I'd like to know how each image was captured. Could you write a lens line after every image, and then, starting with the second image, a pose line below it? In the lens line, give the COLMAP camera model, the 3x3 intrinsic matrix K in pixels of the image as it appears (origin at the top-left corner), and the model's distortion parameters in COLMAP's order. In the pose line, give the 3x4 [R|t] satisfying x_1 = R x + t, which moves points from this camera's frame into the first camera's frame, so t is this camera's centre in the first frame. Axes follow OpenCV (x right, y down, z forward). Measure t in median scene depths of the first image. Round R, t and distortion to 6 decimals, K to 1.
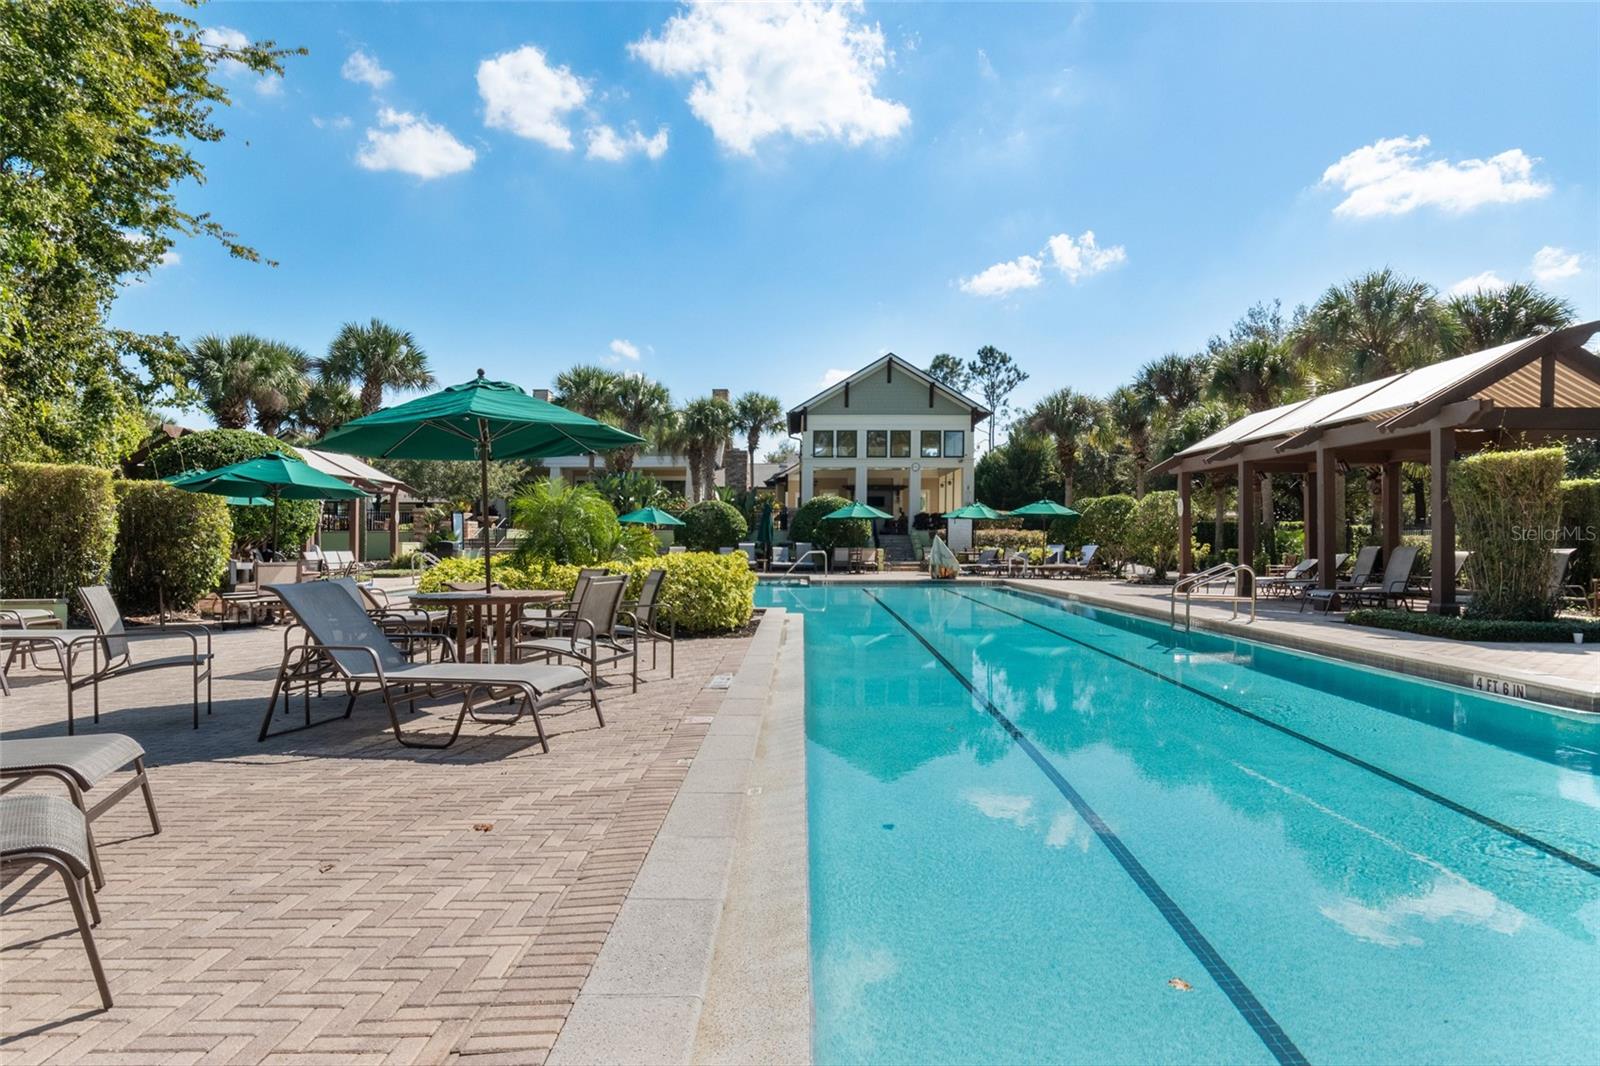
lens RADIAL K [[964.6, 0, 800.0], [0, 964.6, 533.0], [0, 0, 1]] dist [-0.000199, -0.000136]
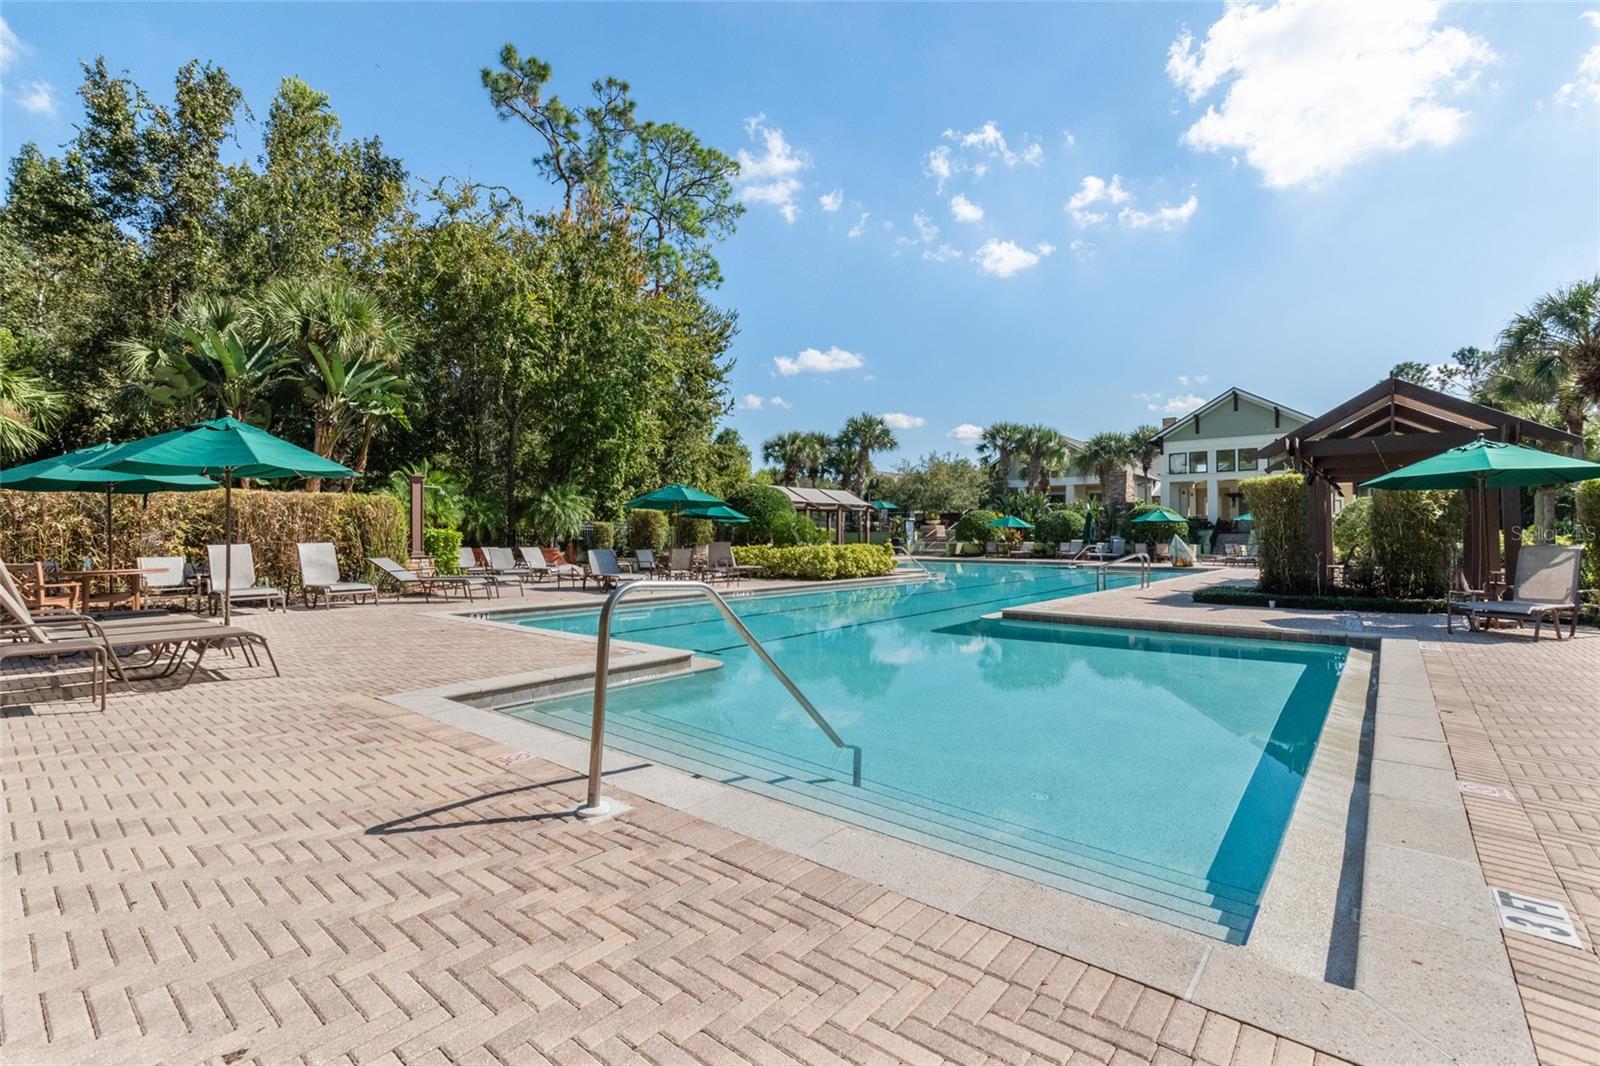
lens RADIAL K [[711.7, 0, 800.0], [0, 711.7, 533.0], [0, 0, 1]] dist [-0.001118, -0.000287]
pose [[0.774543, -0.001342, -0.632519, 0.238005], [0.004975, 0.999980, 0.003970, -0.004036], [0.632501, -0.006222, 0.774534, -0.074677]]
